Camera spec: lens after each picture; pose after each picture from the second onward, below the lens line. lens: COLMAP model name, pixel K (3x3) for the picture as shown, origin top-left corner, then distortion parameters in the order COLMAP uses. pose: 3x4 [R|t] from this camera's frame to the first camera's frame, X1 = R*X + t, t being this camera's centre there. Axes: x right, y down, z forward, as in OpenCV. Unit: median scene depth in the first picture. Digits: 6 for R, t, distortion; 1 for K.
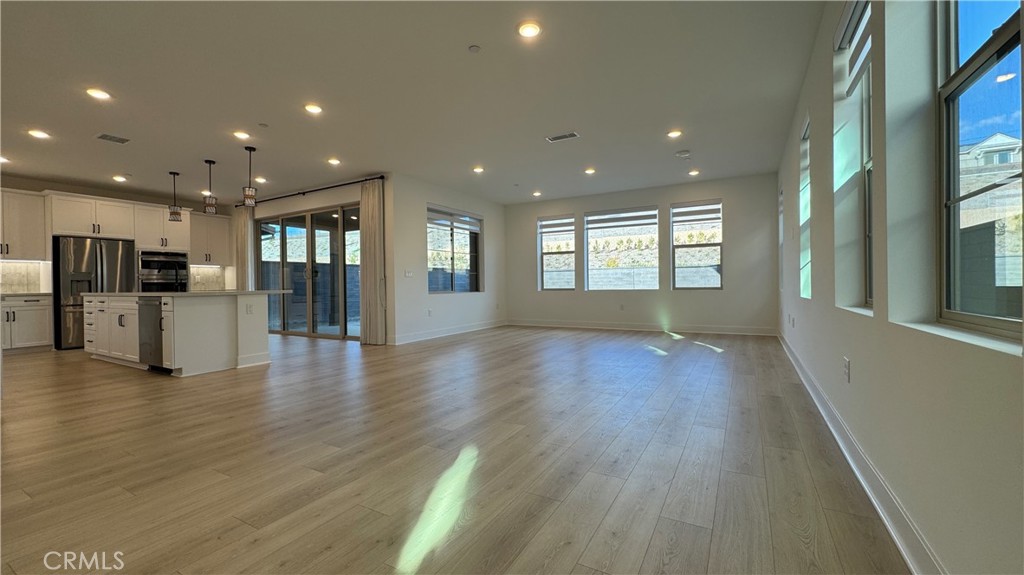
lens RADIAL K [[408.3, 0, 512.0], [0, 408.3, 287.5], [0, 0, 1]] dist [-0.003840, -0.000112]
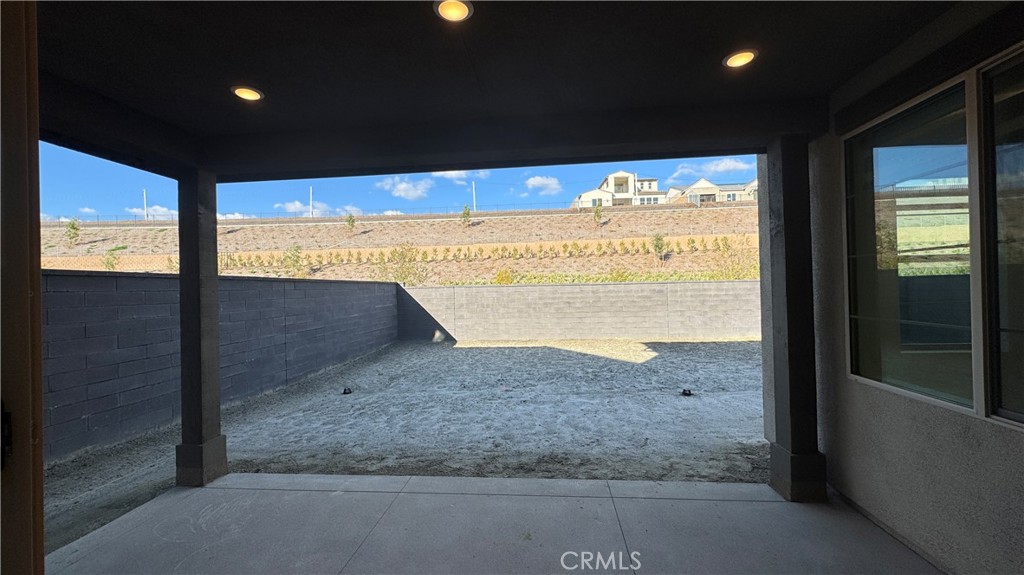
lens RADIAL K [[408.3, 0, 512.0], [0, 408.3, 287.5], [0, 0, 1]] dist [-0.003840, -0.000112]
pose [[0.909536, -0.004656, 0.415600, -0.084605], [0.013059, 0.999764, -0.017378, -0.009961], [-0.415421, 0.021233, 0.909381, 0.150630]]
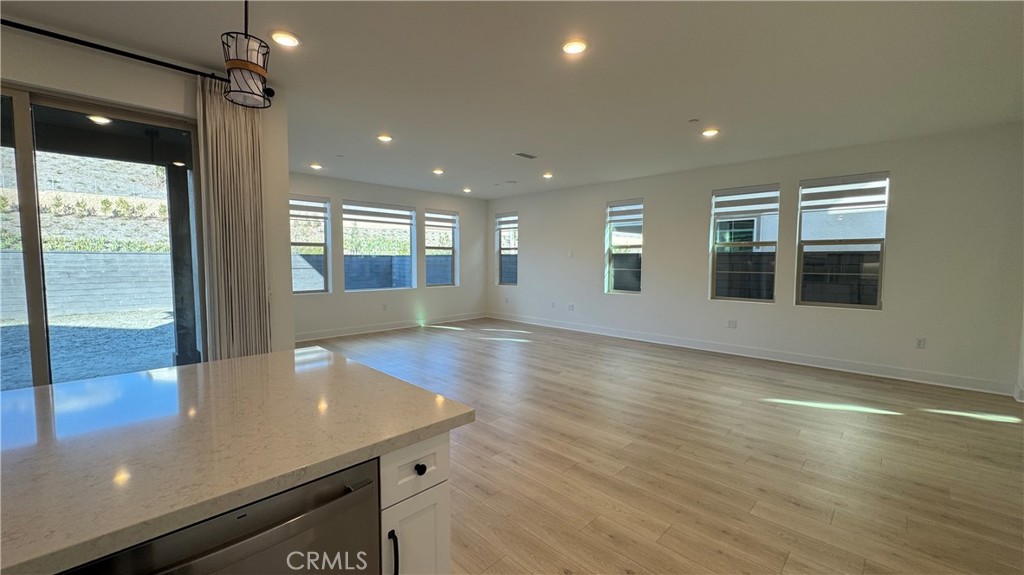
lens RADIAL K [[408.3, 0, 512.0], [0, 408.3, 287.5], [0, 0, 1]] dist [-0.003840, -0.000112]
pose [[0.252420, -0.051019, 0.966272, -0.099170], [0.000613, 0.998617, 0.052566, -0.008075], [-0.967618, -0.012677, 0.252102, 0.080349]]
